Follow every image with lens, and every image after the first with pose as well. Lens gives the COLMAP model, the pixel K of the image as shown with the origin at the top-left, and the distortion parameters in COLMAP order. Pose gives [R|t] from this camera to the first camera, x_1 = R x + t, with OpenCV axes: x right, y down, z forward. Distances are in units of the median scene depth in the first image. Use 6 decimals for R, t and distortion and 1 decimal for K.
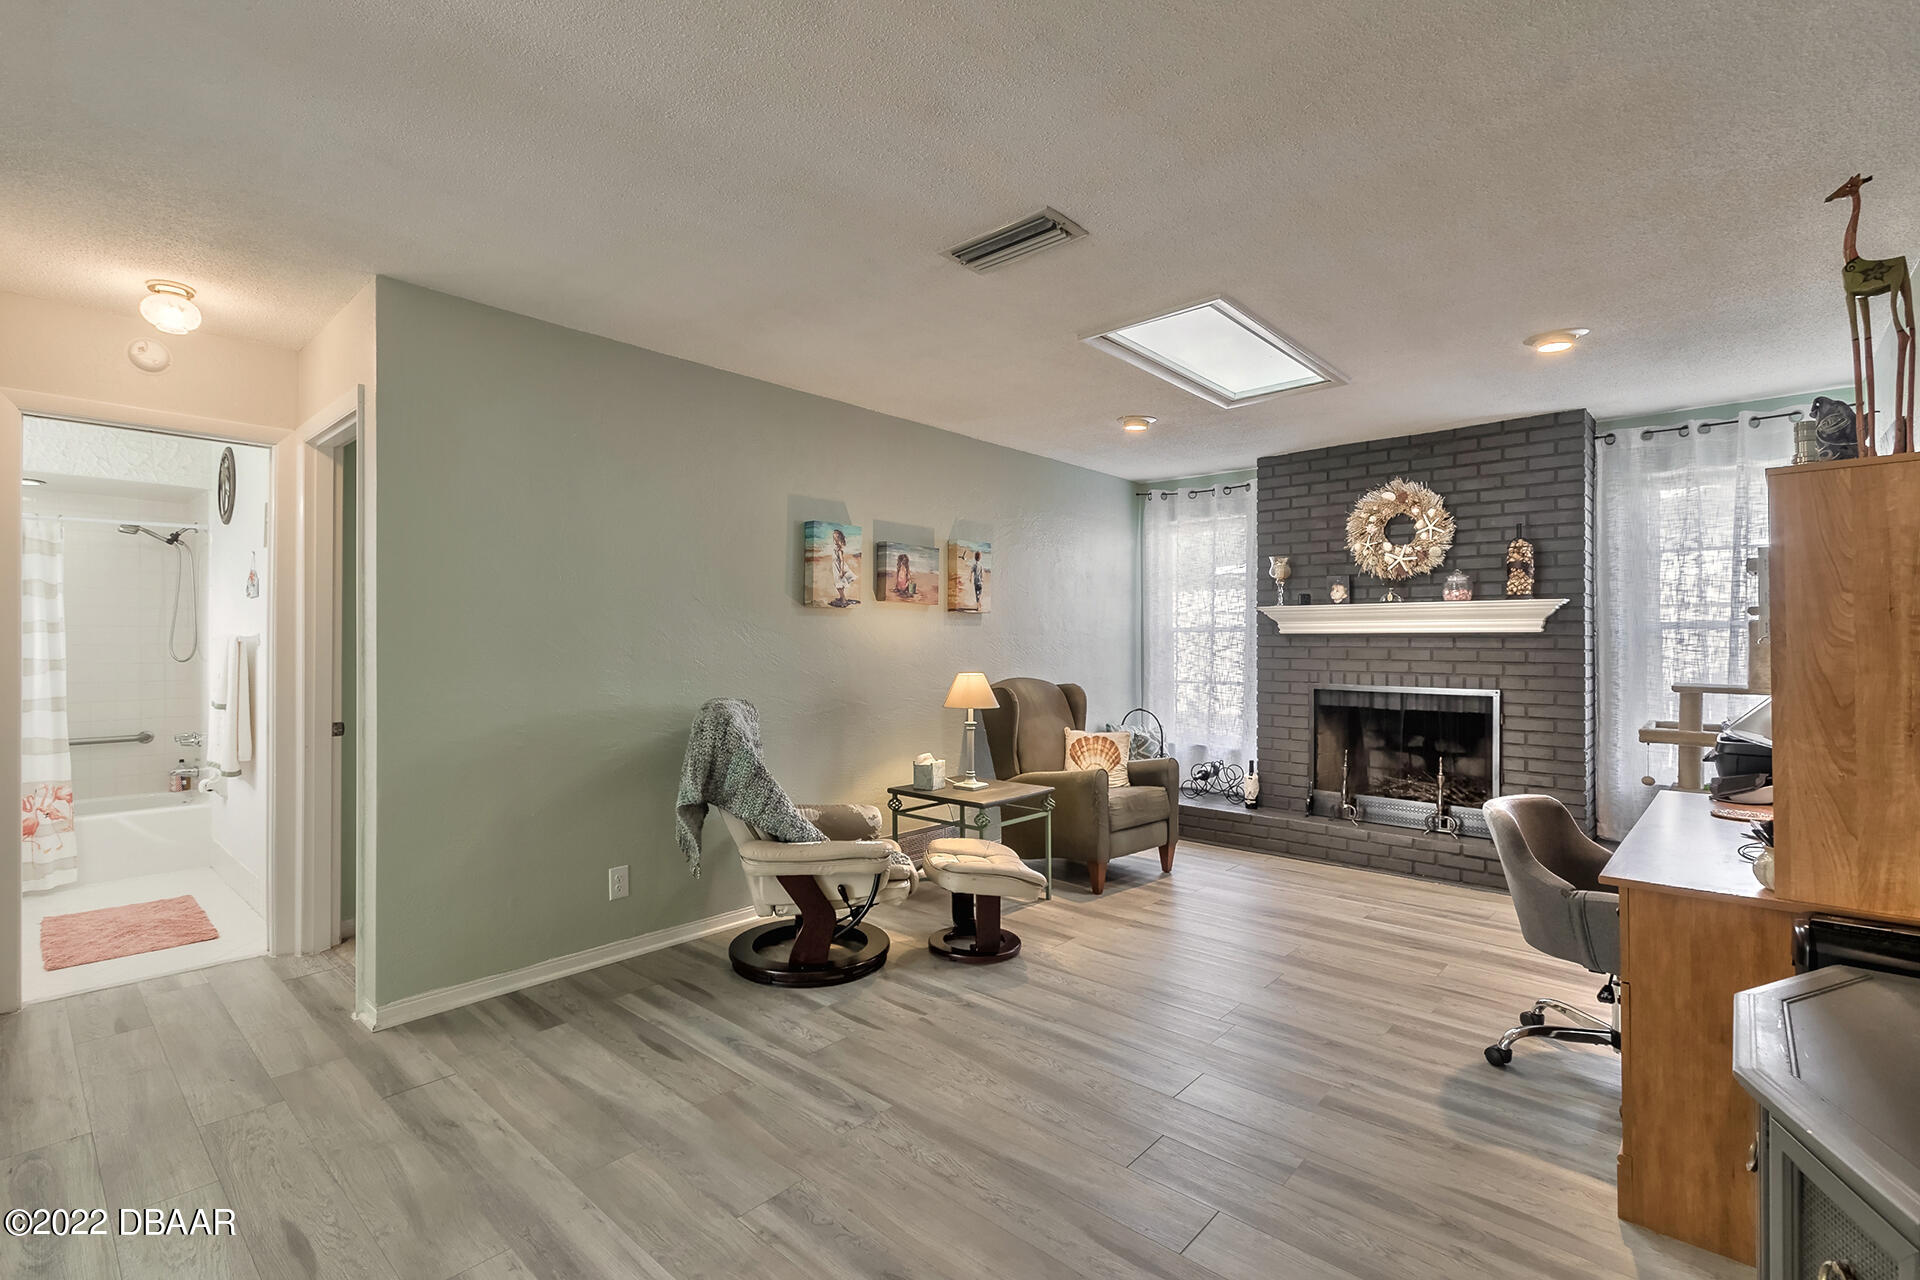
lens RADIAL K [[877.2, 0, 960.0], [0, 877.2, 640.0], [0, 0, 1]] dist [0.000647, 0.000057]
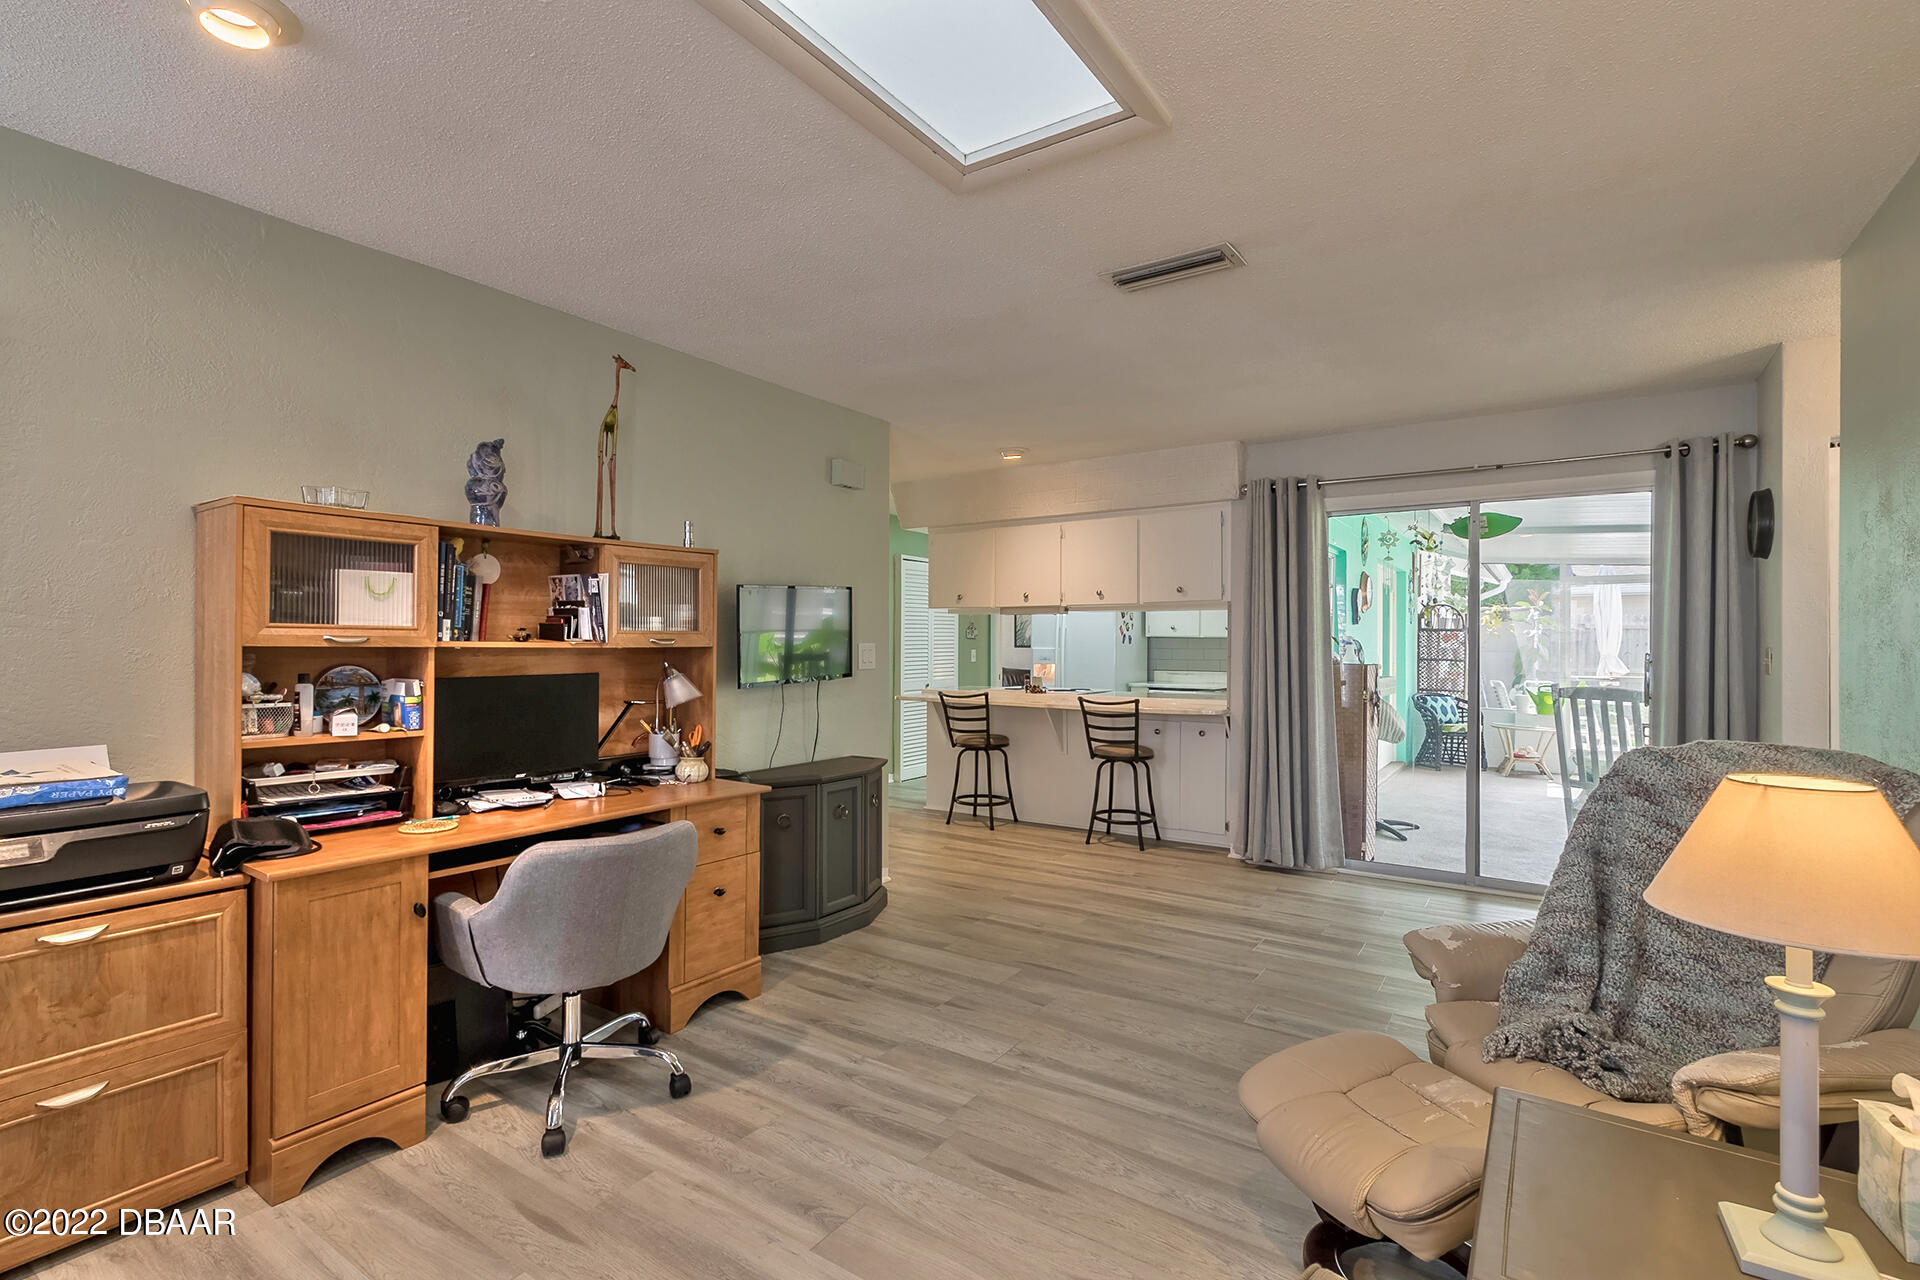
lens RADIAL K [[877.2, 0, 960.0], [0, 877.2, 640.0], [0, 0, 1]] dist [0.000647, 0.000057]
pose [[-0.990831, -0.003983, -0.135046, 0.446111], [-0.003670, 0.999990, -0.002569, -0.002249], [0.135055, -0.002050, -0.990836, 1.980269]]
